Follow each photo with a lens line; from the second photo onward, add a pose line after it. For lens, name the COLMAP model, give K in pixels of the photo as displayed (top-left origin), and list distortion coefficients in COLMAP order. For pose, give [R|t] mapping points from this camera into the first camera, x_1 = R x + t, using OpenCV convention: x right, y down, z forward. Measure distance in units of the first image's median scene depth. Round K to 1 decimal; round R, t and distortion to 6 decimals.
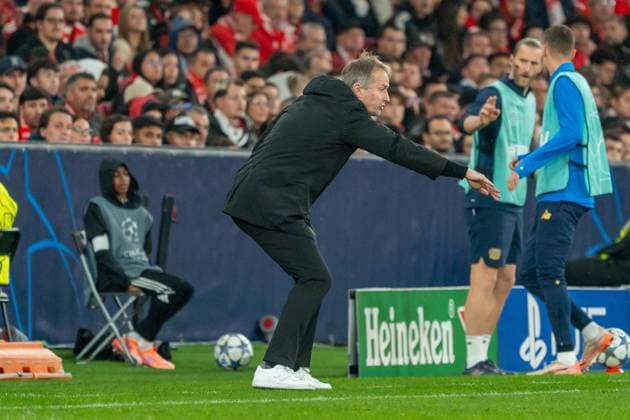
lens RADIAL K [[288.8, 0, 314.8], [0, 288.8, 208.4], [0, 0, 1]] dist [-0.001413, 0.001993]
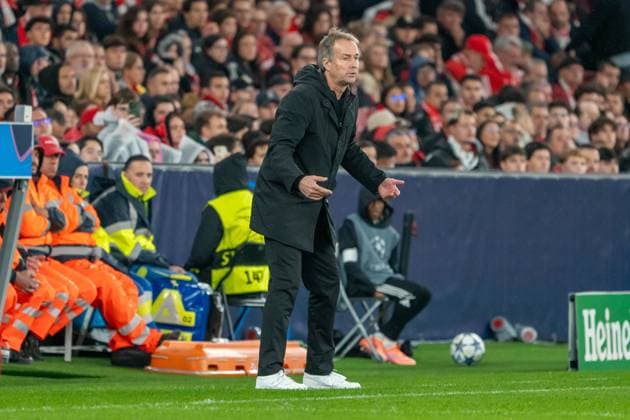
lens RADIAL K [[288.8, 0, 314.7], [0, 288.8, 210.2], [0, 0, 1]] dist [-0.001413, 0.001993]
pose [[0.999966, -0.007959, 0.001995, -0.879955], [0.007951, 0.999962, 0.003552, -0.059106], [-0.002023, -0.003536, 0.999992, -0.132827]]
